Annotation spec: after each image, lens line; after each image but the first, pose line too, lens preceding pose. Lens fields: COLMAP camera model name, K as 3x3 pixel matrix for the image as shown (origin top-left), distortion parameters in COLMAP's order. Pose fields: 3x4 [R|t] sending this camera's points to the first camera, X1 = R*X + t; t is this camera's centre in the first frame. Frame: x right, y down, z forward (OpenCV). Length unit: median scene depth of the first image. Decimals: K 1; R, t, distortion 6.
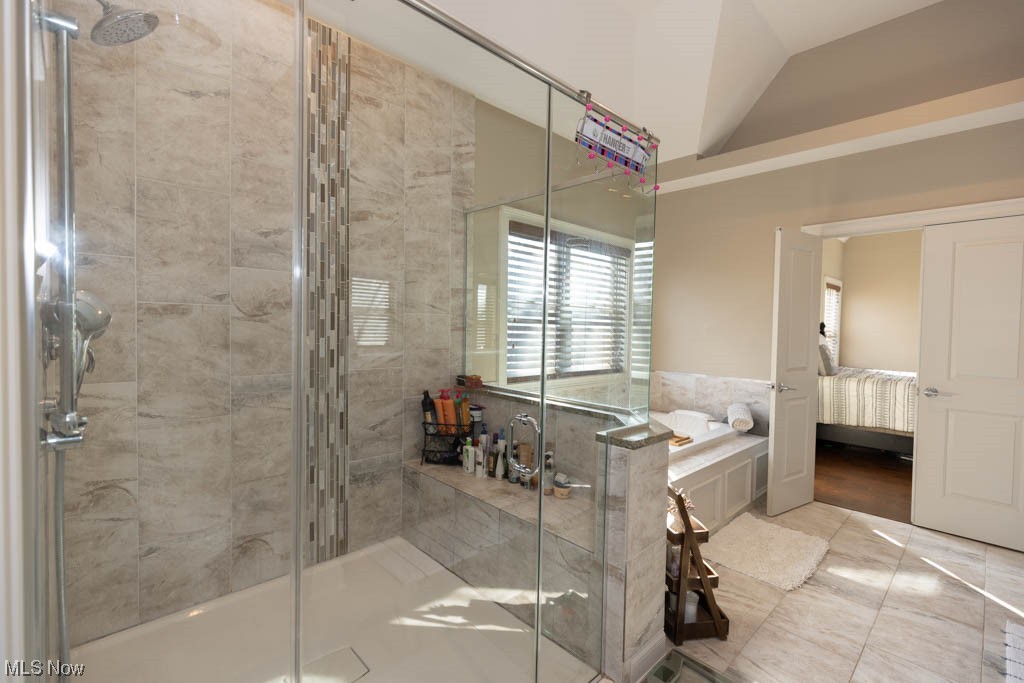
lens RADIAL K [[457.6, 0, 511.5], [0, 457.6, 338.0], [0, 0, 1]] dist [0.003555, -0.000316]
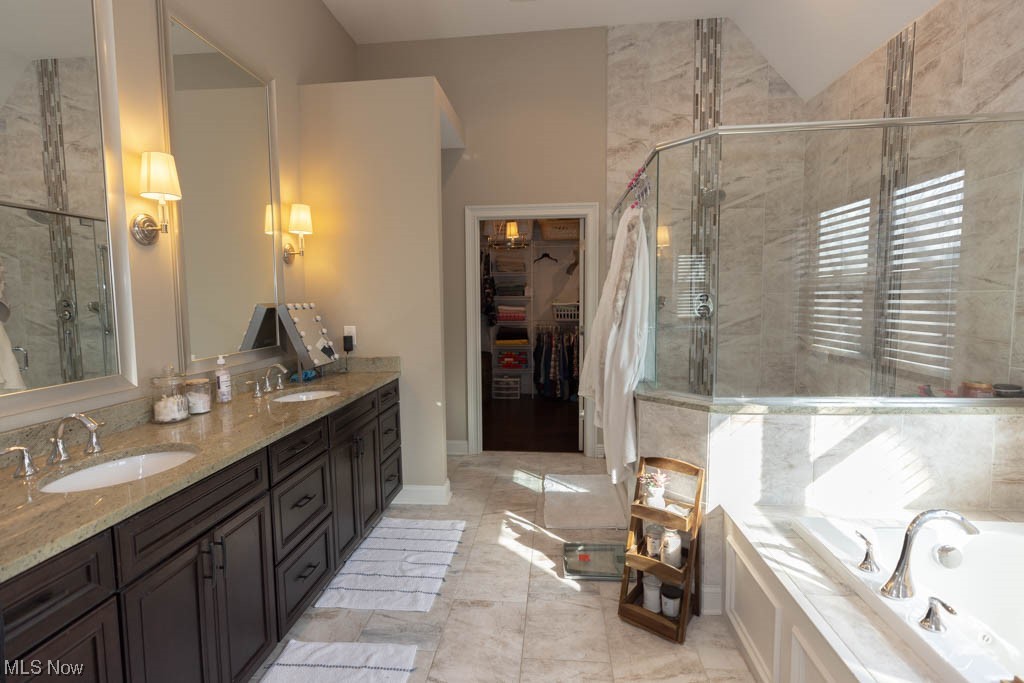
lens RADIAL K [[457.6, 0, 511.5], [0, 457.6, 338.0], [0, 0, 1]] dist [0.003555, -0.000316]
pose [[-0.755475, 0.051193, -0.653174, 0.952071], [-0.017048, 0.995069, 0.097709, -0.039211], [0.654955, 0.084952, -0.750877, 1.153134]]
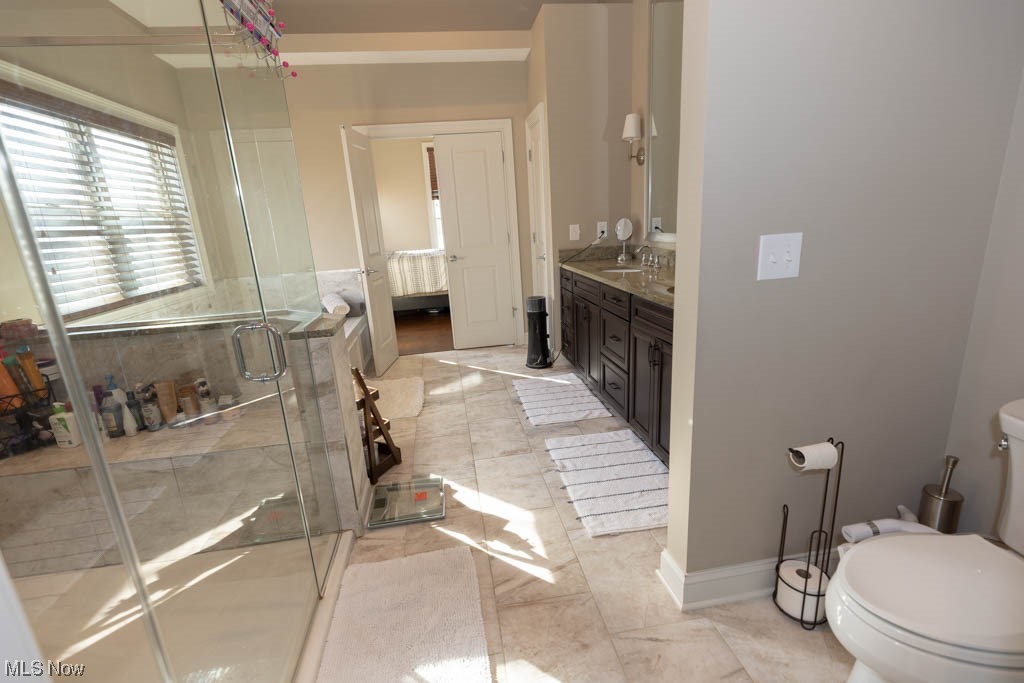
lens RADIAL K [[457.6, 0, 511.5], [0, 457.6, 338.0], [0, 0, 1]] dist [0.003555, -0.000316]
pose [[0.560443, -0.267945, 0.783651, -0.212026], [0.097808, 0.961010, 0.258638, 0.003721], [-0.822397, -0.068305, 0.564798, 0.015382]]
